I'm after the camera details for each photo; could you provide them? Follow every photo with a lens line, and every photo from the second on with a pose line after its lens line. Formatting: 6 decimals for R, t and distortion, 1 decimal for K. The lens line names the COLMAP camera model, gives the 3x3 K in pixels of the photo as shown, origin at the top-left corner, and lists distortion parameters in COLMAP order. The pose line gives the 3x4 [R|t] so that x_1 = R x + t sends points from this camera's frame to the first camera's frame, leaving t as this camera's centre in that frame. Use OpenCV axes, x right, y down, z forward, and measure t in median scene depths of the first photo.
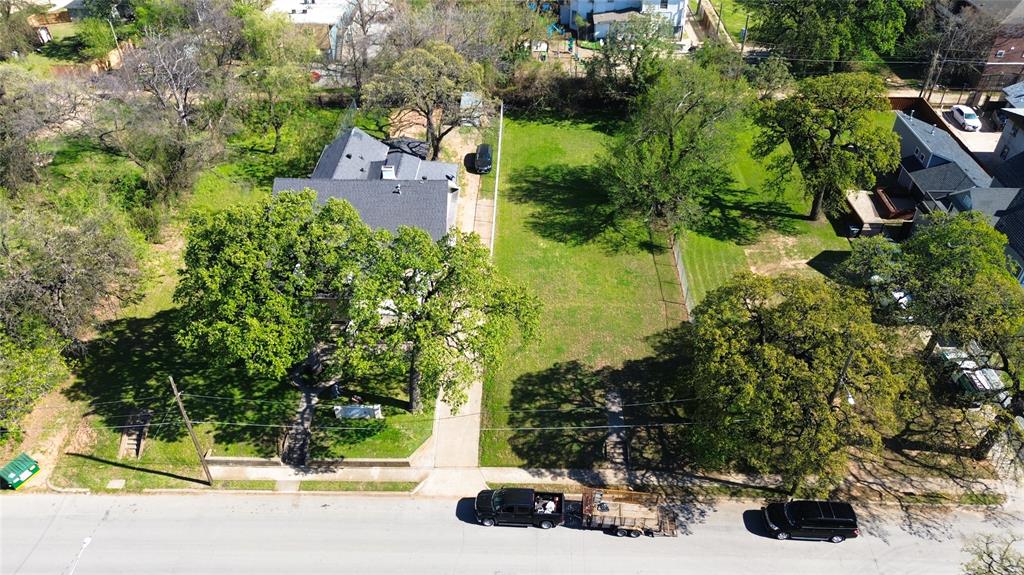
lens RADIAL K [[742.2, 0, 512.0], [0, 742.2, 287.5], [0, 0, 1]] dist [0.010809, 0.001972]
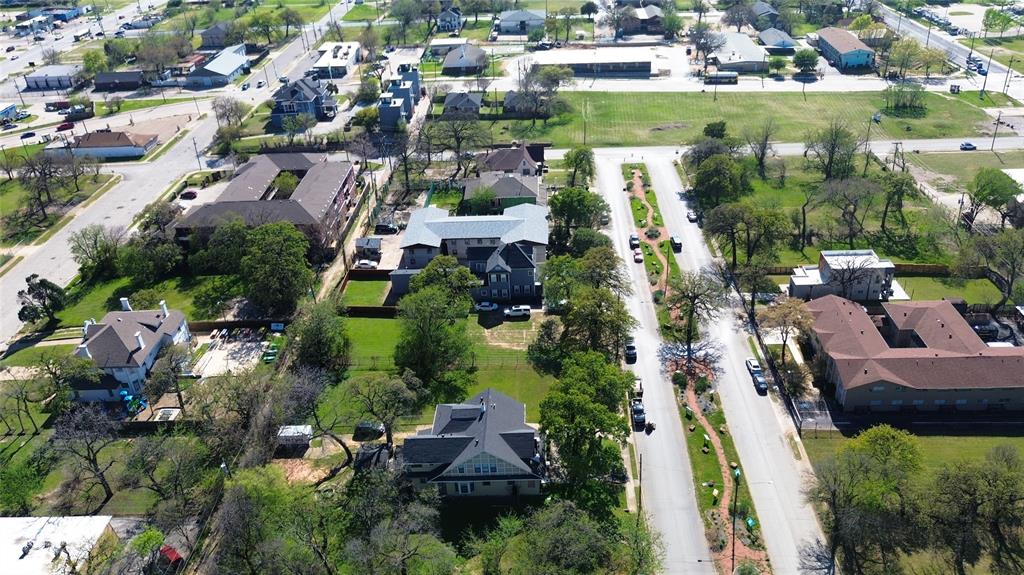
lens RADIAL K [[807.5, 0, 512.0], [0, 807.5, 287.5], [0, 0, 1]] dist [0.036492, -0.003618]
pose [[0.005403, -0.492306, 0.870405, -1.810947], [0.652807, 0.661092, 0.369865, -1.070187], [-0.757505, 0.566208, 0.324953, 0.140630]]
